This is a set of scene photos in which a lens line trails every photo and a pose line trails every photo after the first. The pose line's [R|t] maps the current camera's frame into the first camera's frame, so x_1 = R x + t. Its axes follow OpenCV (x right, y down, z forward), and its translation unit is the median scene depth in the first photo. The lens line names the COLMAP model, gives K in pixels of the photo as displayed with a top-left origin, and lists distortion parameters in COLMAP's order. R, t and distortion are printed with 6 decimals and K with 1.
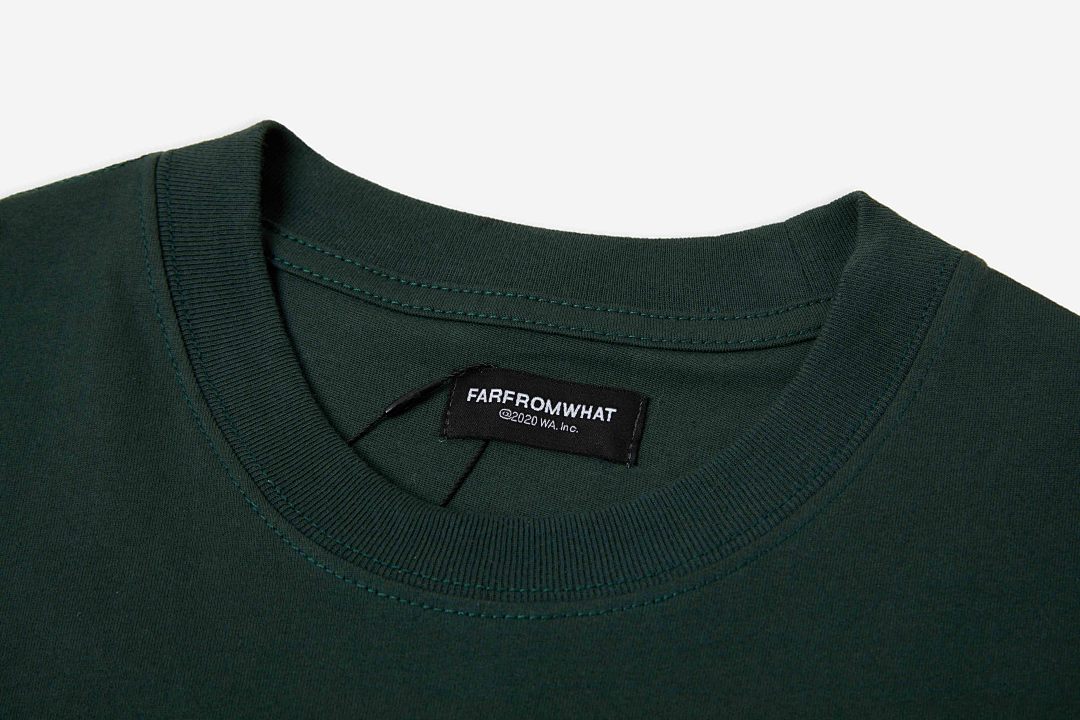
lens RADIAL K [[2005.4, 0, 540.0], [0, 2005.4, 360.0], [0, 0, 1]] dist [-0.313783, 0.282567]
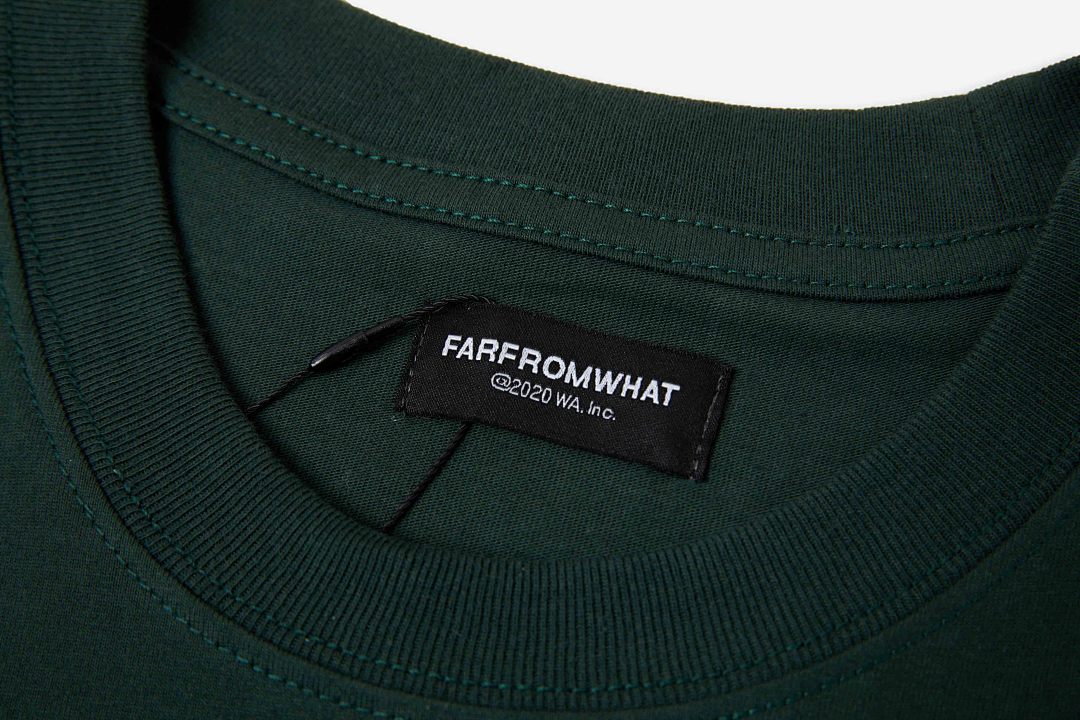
lens RADIAL K [[2005.4, 0, 540.0], [0, 2005.4, 360.0], [0, 0, 1]] dist [-0.313783, 0.282567]
pose [[0.997040, 0.062120, -0.045296, 0.022625], [-0.057061, 0.992780, 0.105511, -0.046191], [0.051524, -0.102614, 0.993386, 0.386172]]
